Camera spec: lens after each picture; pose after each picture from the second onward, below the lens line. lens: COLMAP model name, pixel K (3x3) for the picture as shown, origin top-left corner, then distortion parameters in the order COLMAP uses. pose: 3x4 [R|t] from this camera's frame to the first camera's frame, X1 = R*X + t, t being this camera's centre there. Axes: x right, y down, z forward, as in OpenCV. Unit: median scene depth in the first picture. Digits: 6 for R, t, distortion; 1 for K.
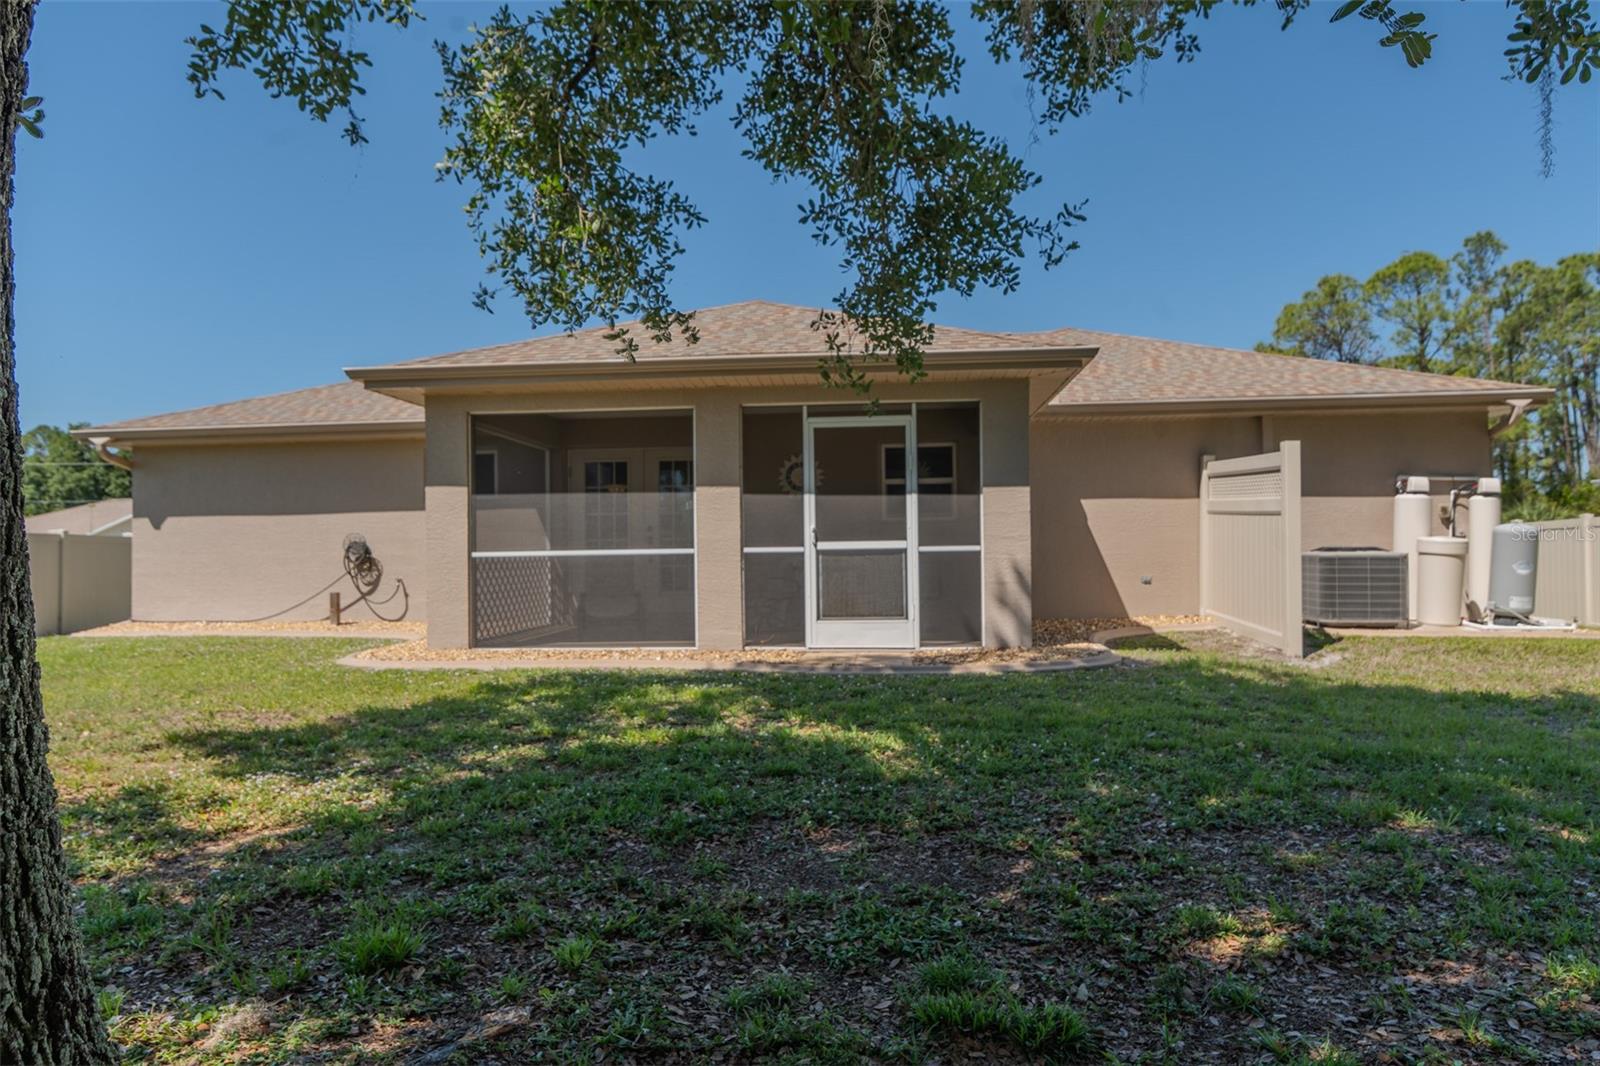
lens RADIAL K [[1019.8, 0, 800.0], [0, 1019.8, 533.0], [0, 0, 1]] dist [-0.003010, -0.000279]
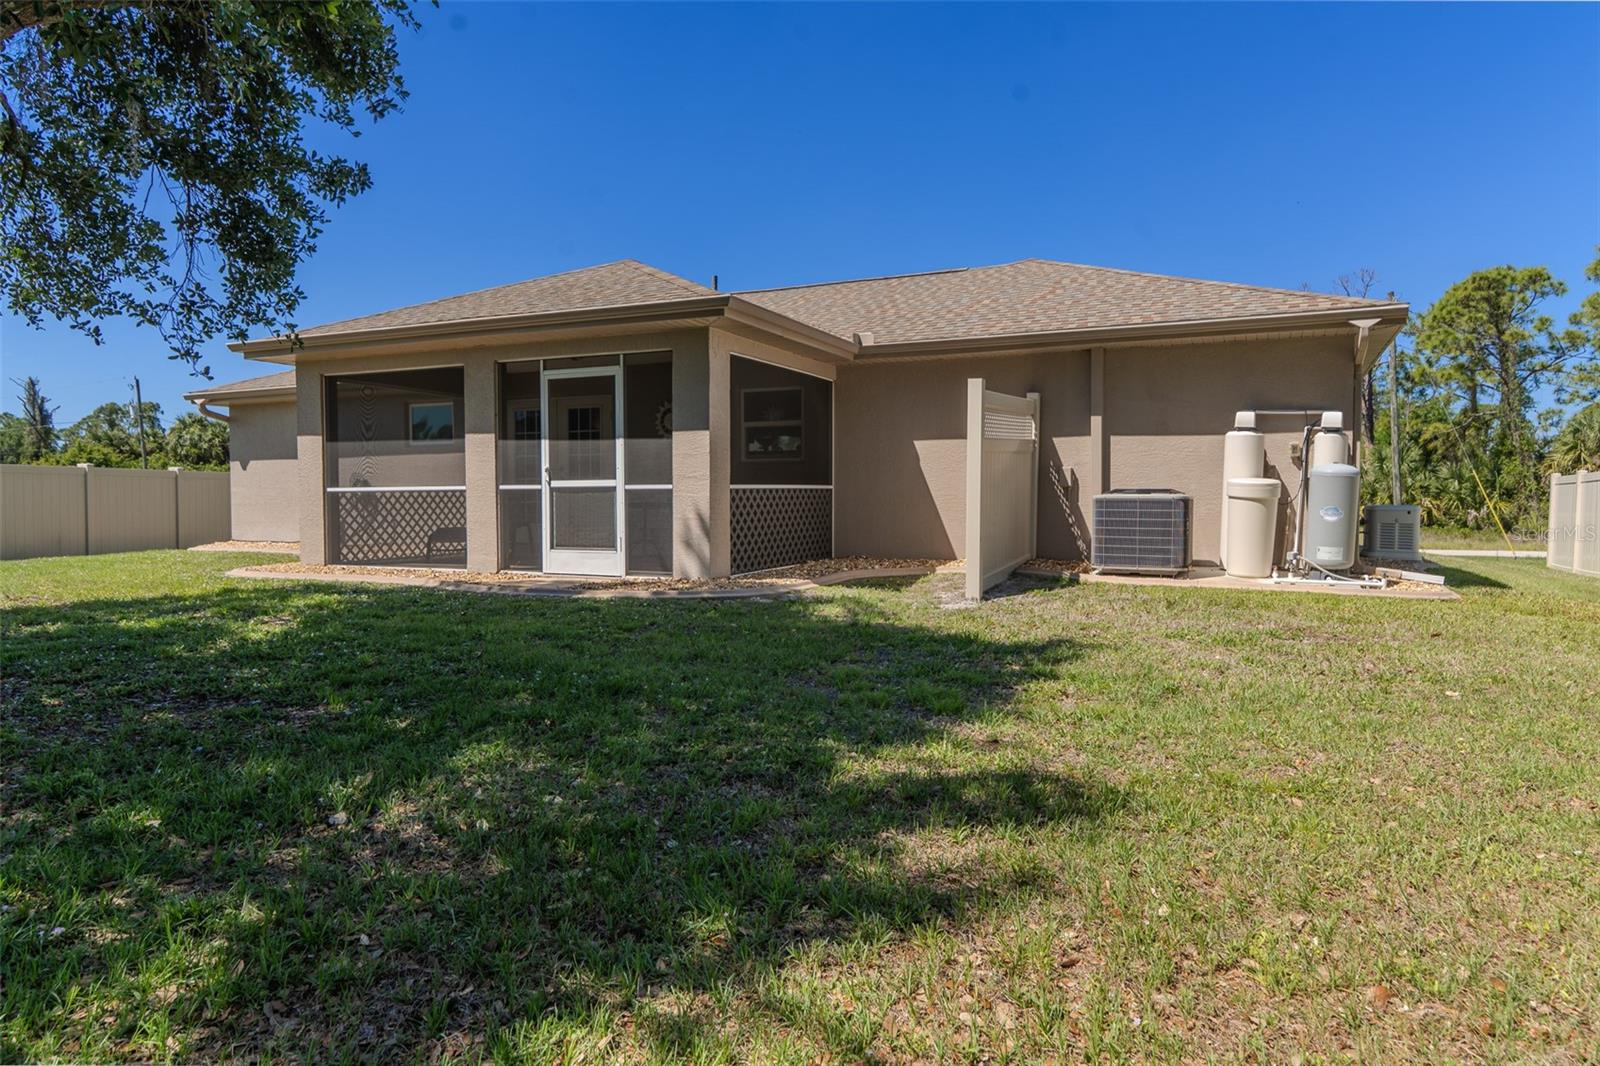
lens RADIAL K [[1021.0, 0, 795.2], [0, 1021.0, 567.4], [0, 0, 1]] dist [-0.005623, -0.000511]
pose [[0.940535, 0.032887, -0.338100, 0.659313], [-0.002014, 0.995825, 0.091260, 0.000497], [0.339689, -0.085152, 0.936675, 0.014417]]
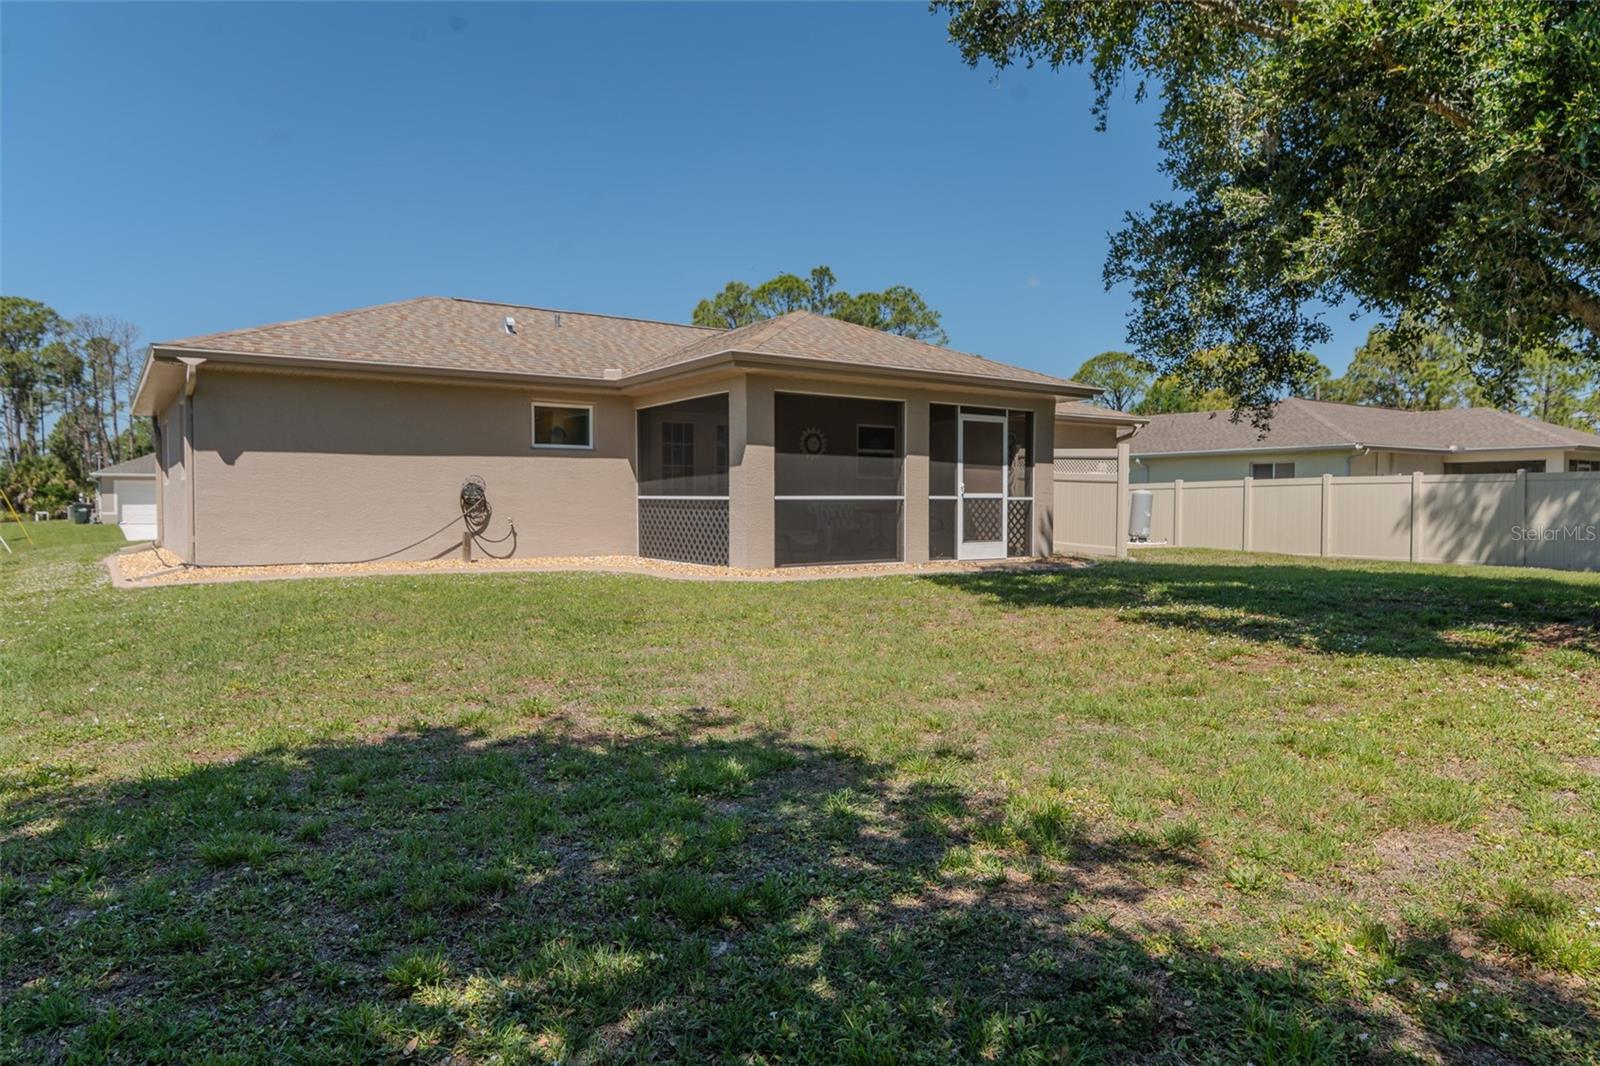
lens RADIAL K [[1021.0, 0, 795.2], [0, 1021.0, 567.4], [0, 0, 1]] dist [-0.005623, -0.000511]
pose [[0.752481, -0.030271, 0.657918, -1.219976], [-0.022309, 0.997199, 0.071396, 0.016451], [-0.658237, -0.068401, 0.749697, -0.025073]]
